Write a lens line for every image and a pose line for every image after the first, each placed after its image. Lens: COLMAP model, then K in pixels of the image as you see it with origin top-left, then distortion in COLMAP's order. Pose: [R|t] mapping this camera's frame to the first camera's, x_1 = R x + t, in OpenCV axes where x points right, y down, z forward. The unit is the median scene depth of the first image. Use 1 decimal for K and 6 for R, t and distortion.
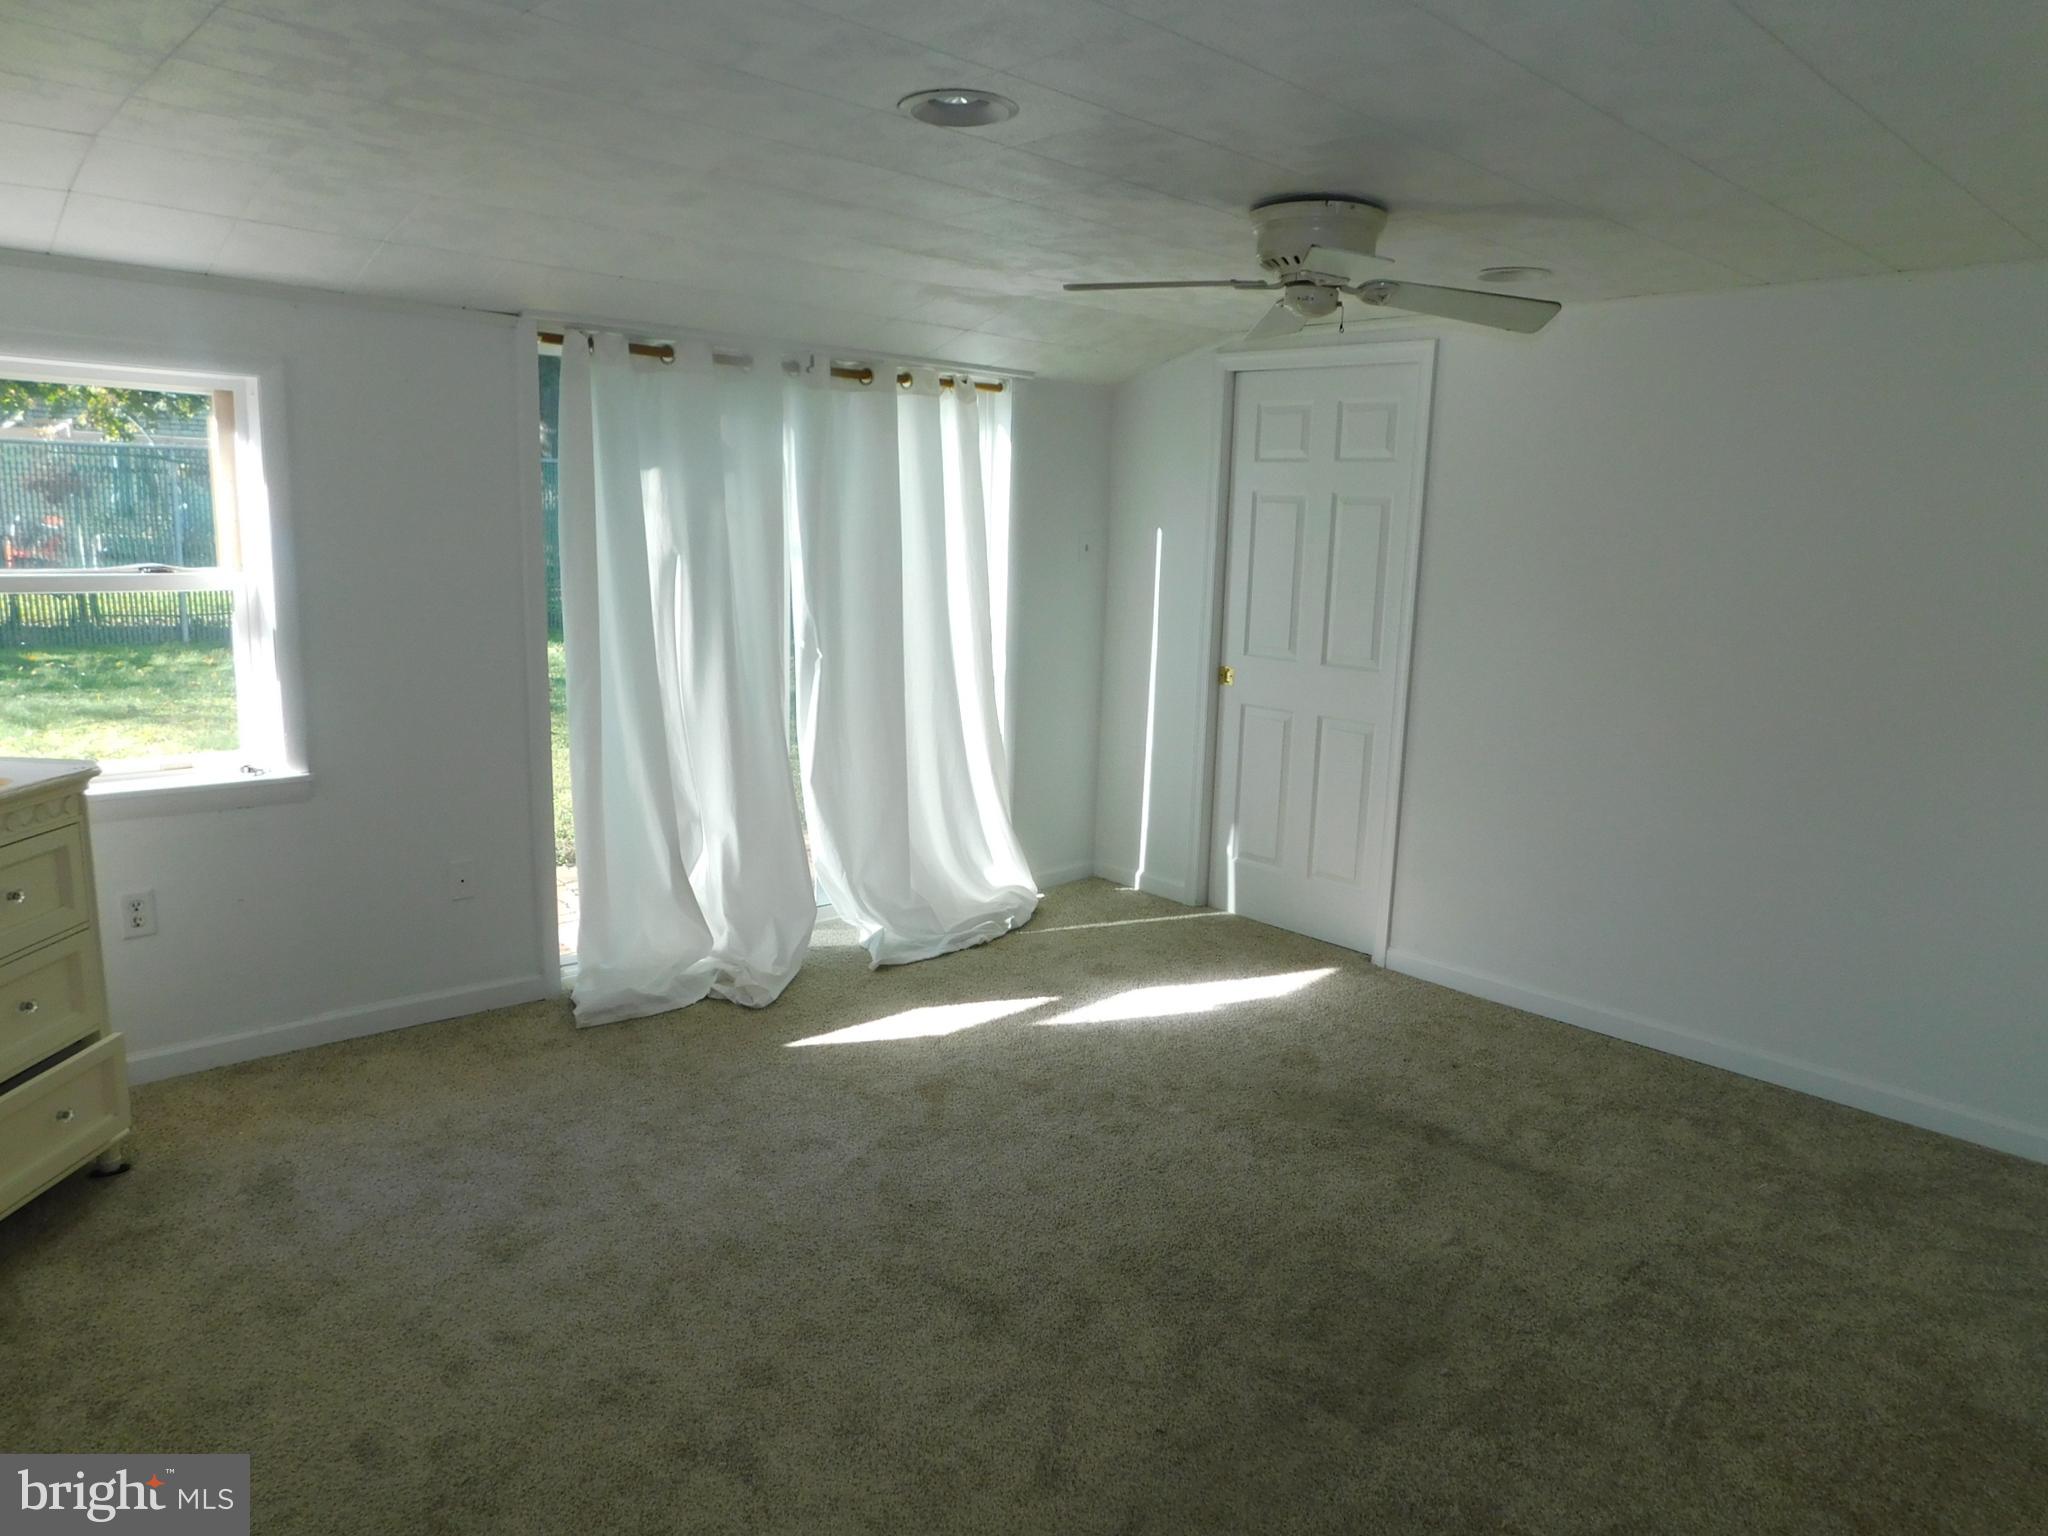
lens RADIAL K [[1361.2, 0, 1026.0], [0, 1361.2, 772.8], [0, 0, 1]] dist [-0.049677, 0.041921]
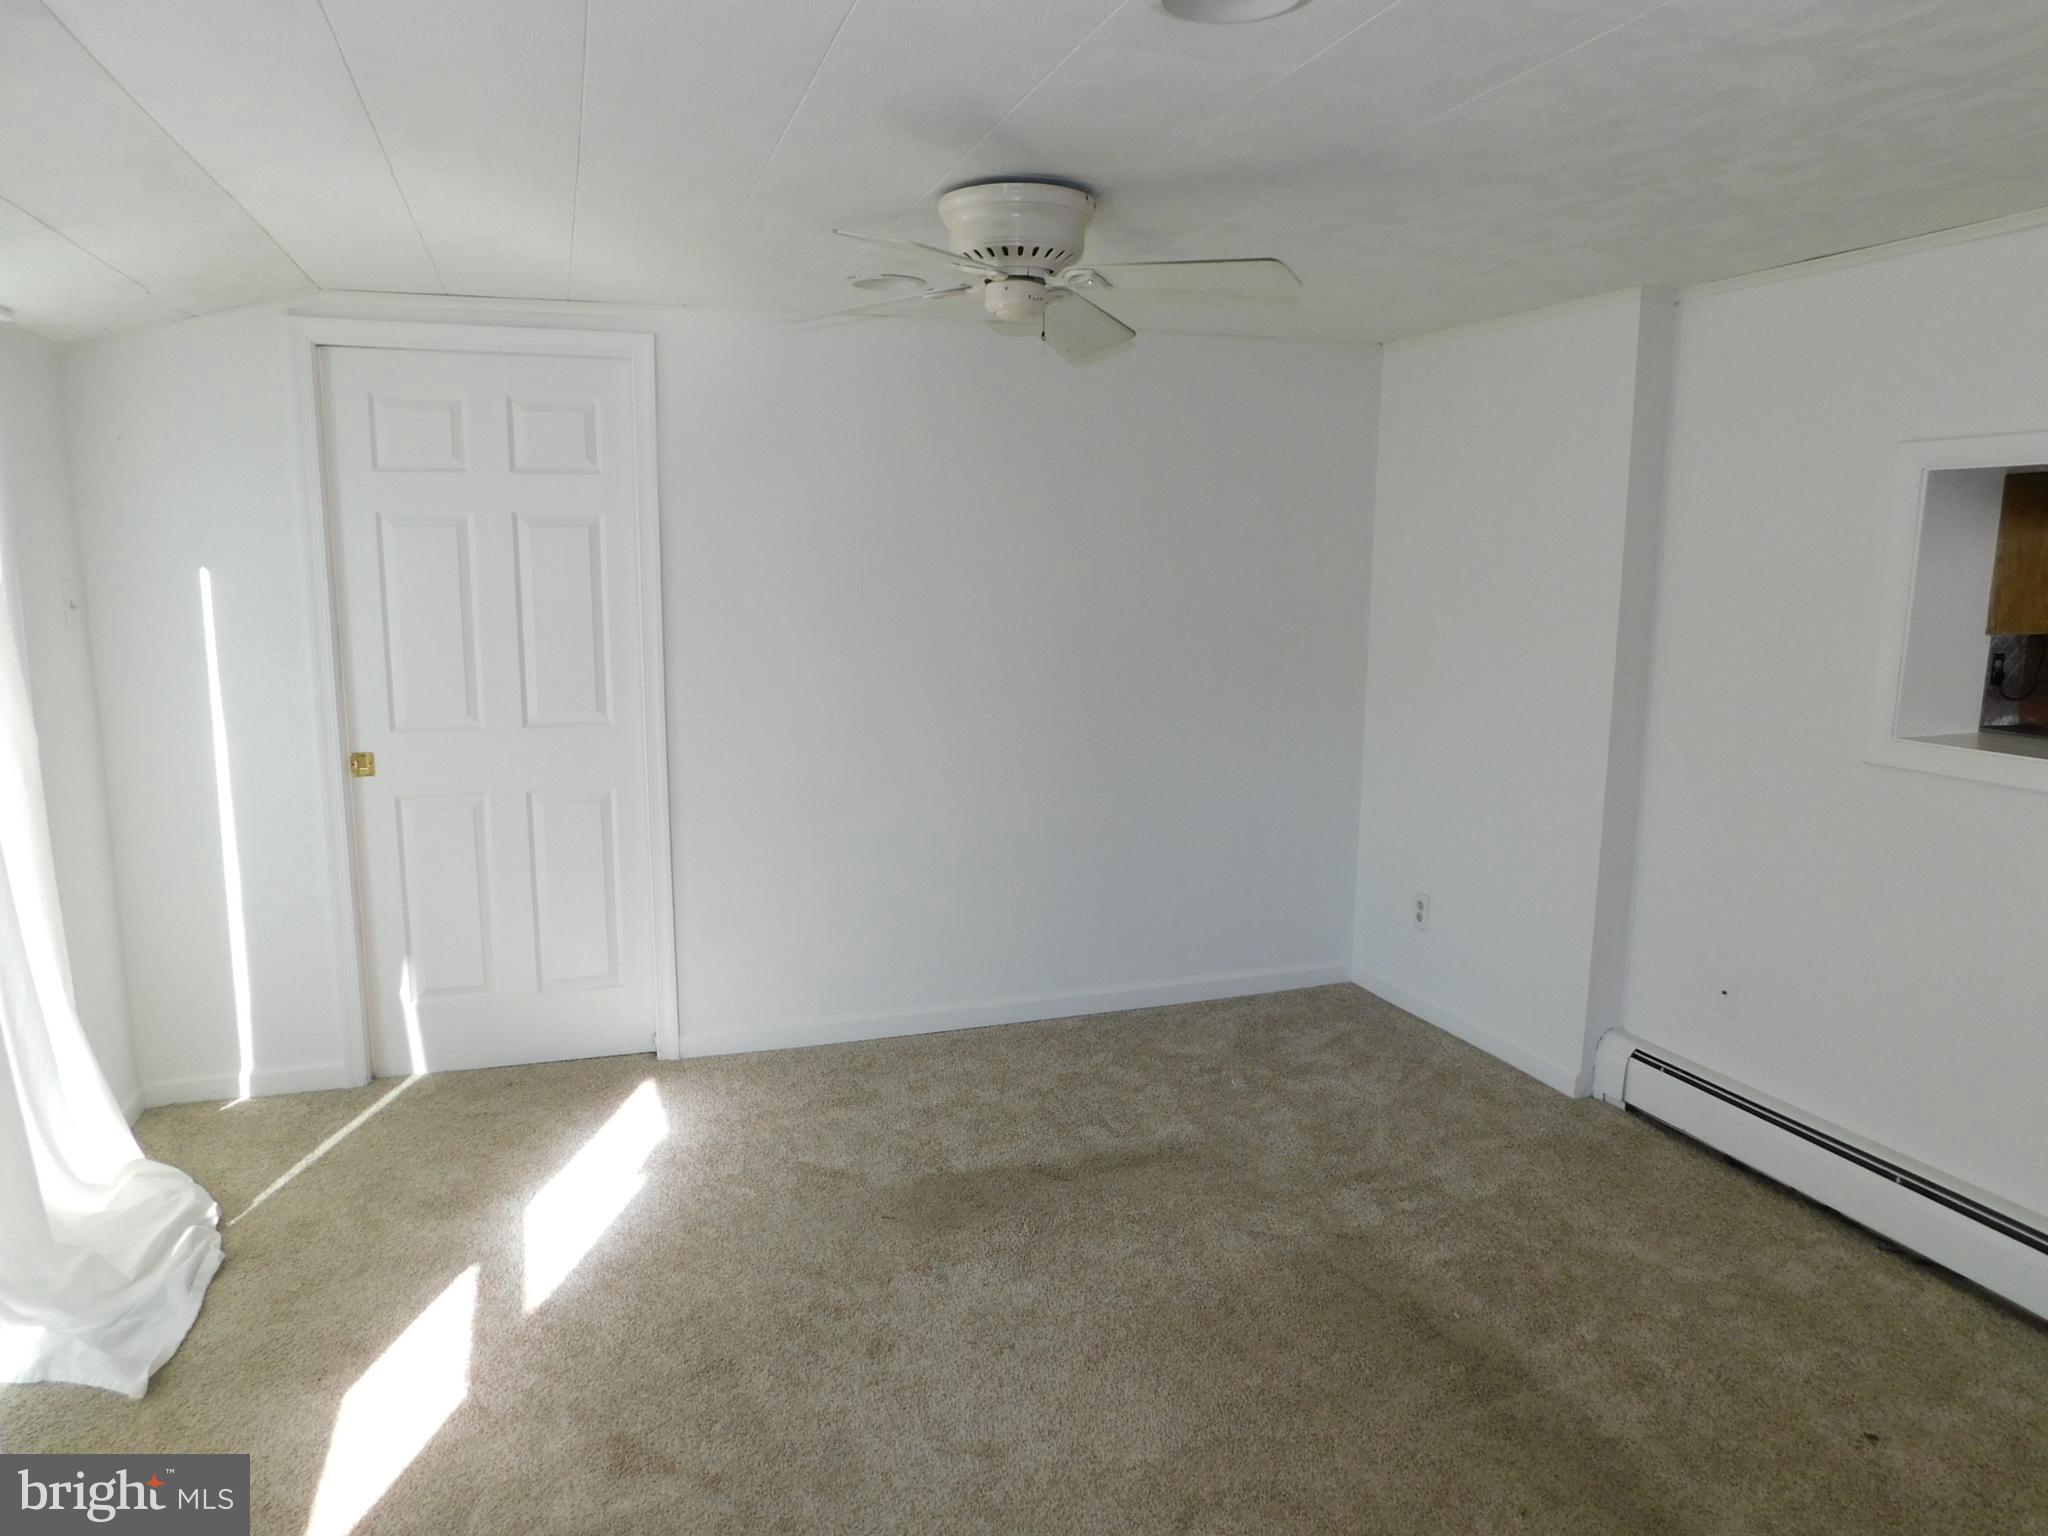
lens RADIAL K [[1361.2, 0, 1021.6], [0, 1361.2, 767.0], [0, 0, 1]] dist [-0.049677, 0.041921]
pose [[0.412815, -0.173659, 0.894107, -0.420750], [0.178195, 0.978084, 0.107696, -0.100997], [-0.893214, 0.114867, 0.434713, 0.442118]]
